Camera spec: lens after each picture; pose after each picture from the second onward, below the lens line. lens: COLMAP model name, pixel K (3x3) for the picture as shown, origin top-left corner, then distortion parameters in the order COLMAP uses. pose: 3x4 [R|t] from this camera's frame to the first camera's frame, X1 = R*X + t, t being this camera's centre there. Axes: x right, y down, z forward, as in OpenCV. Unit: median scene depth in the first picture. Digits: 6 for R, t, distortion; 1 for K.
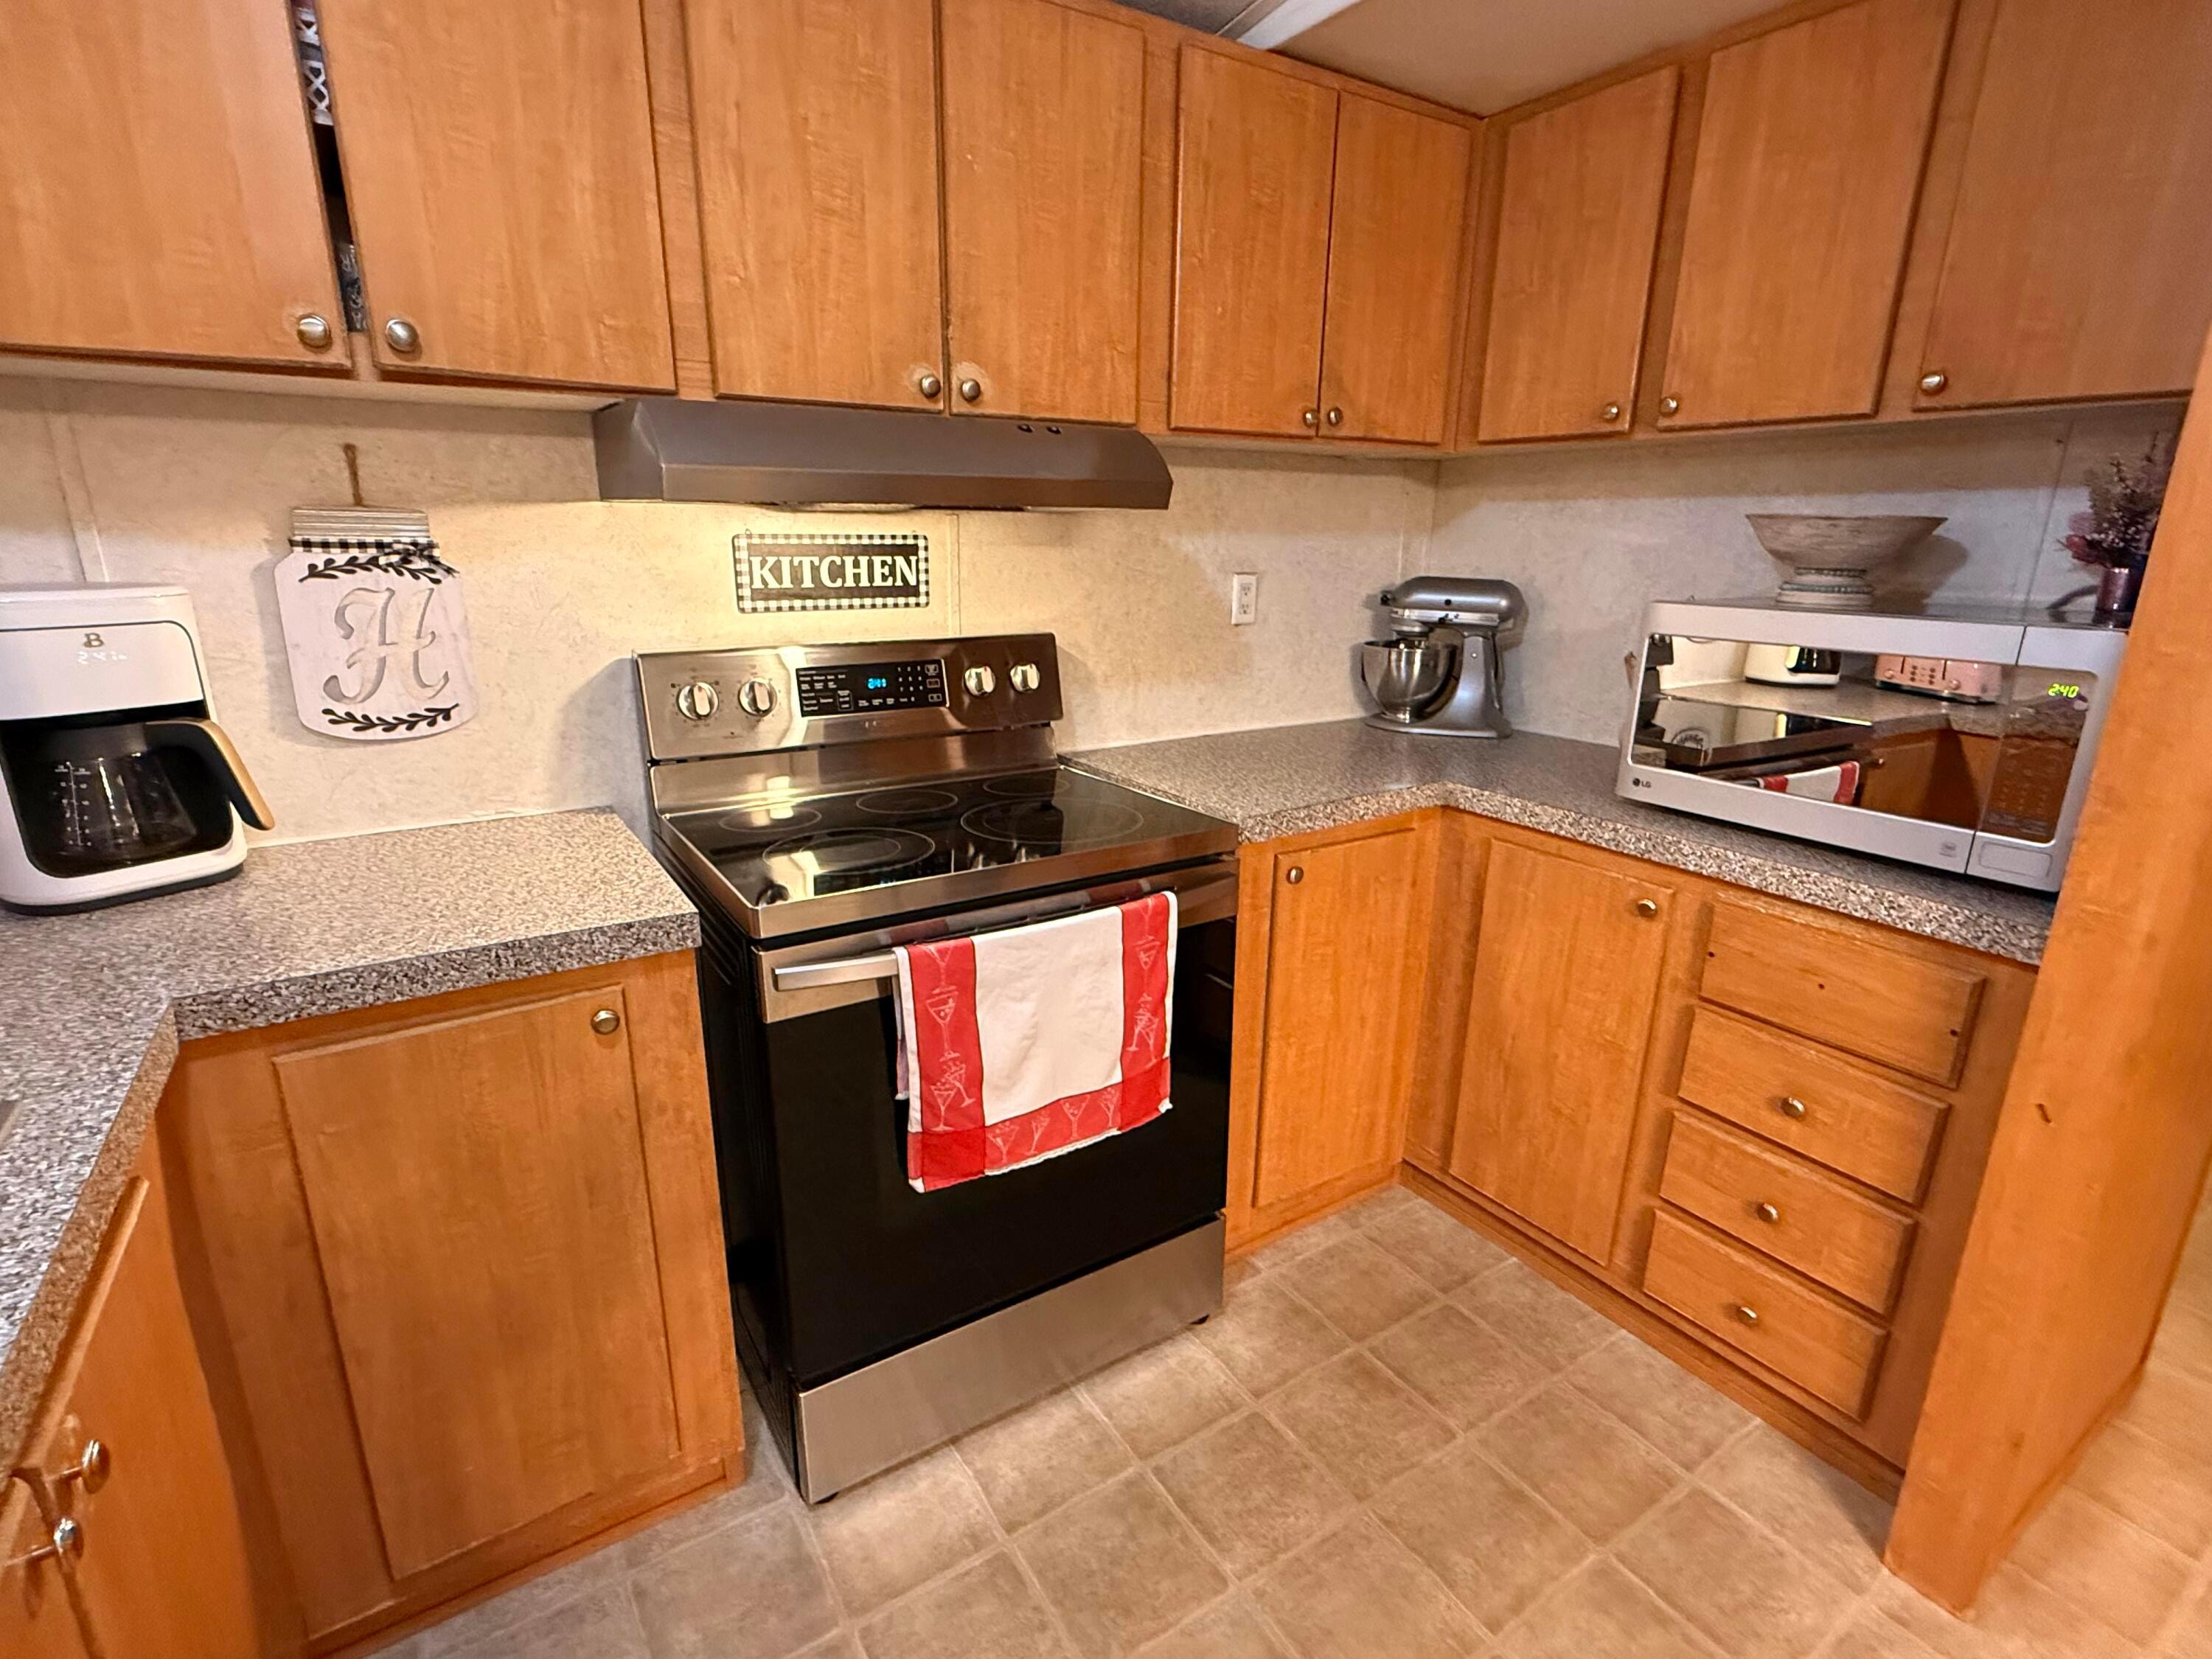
lens RADIAL K [[1057.0, 0, 1091.0], [0, 1057.0, 835.5], [0, 0, 1]] dist [0.000655, -0.001146]
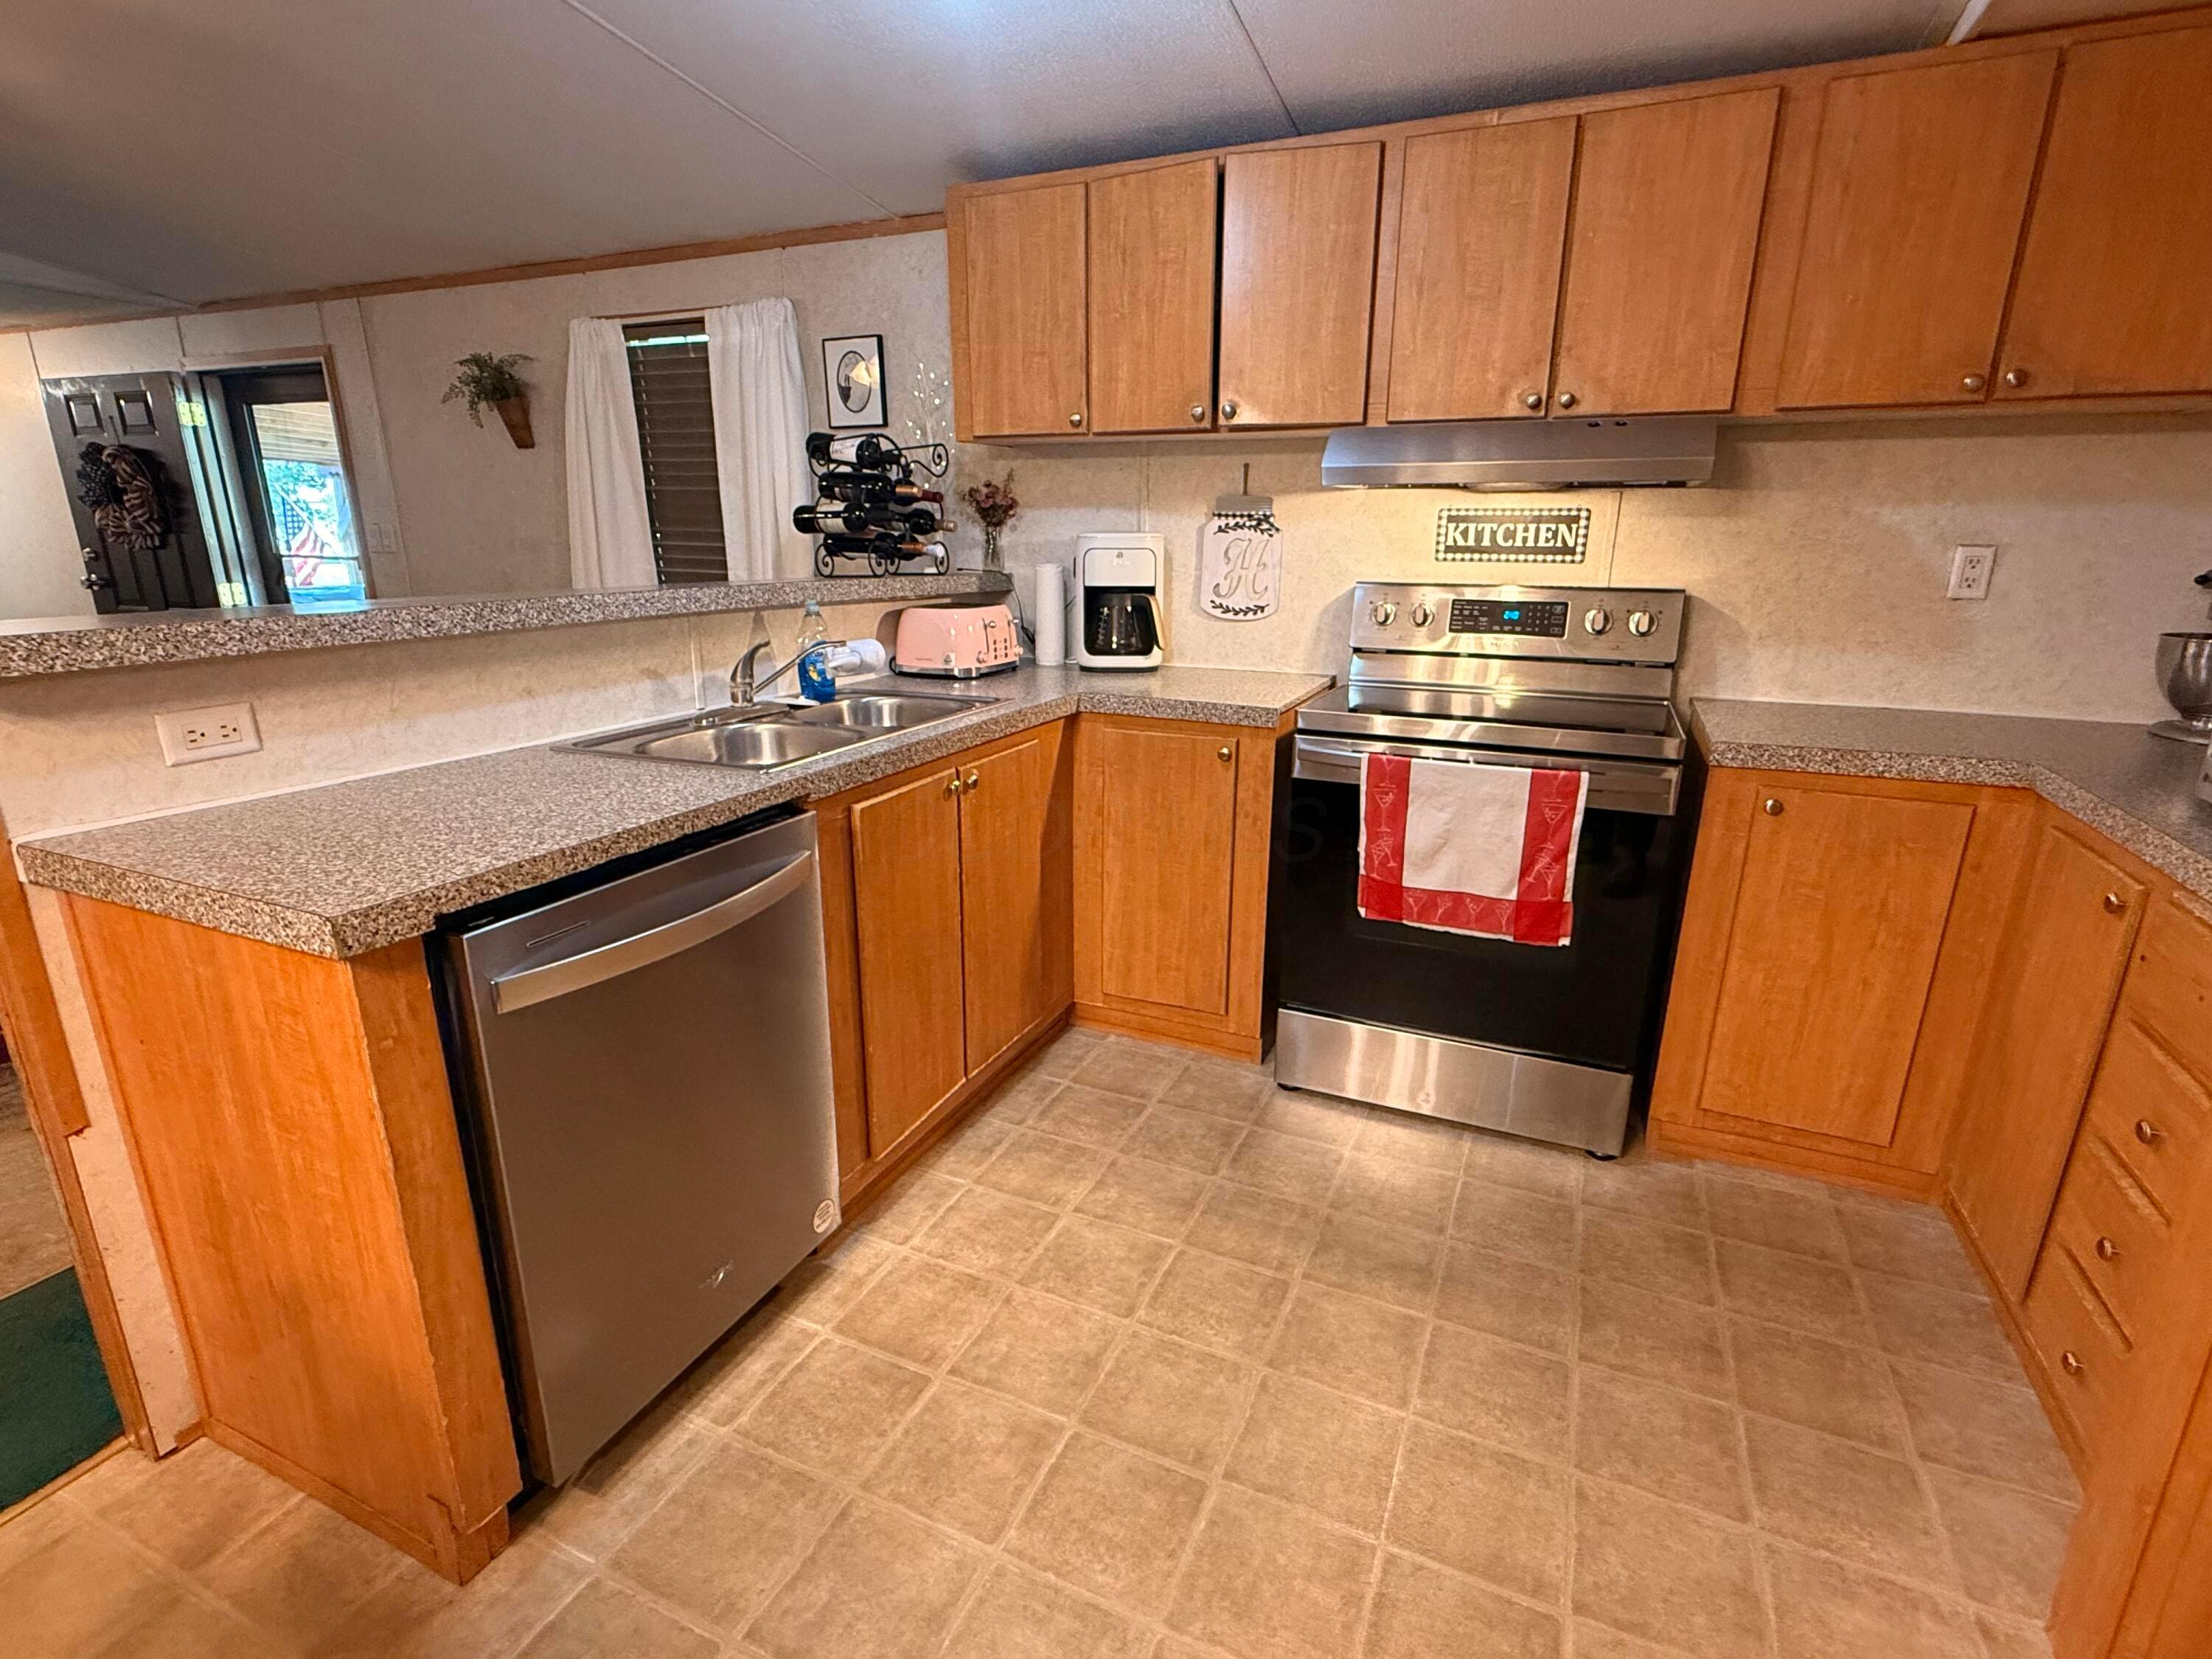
lens RADIAL K [[1057.0, 0, 1107.1], [0, 1057.0, 841.3], [0, 0, 1]] dist [0.000655, -0.001146]
pose [[0.547024, 0.232857, -0.804079, 0.726428], [-0.231526, 0.965149, 0.121993, 0.100424], [0.804463, 0.119432, 0.581872, -0.207568]]
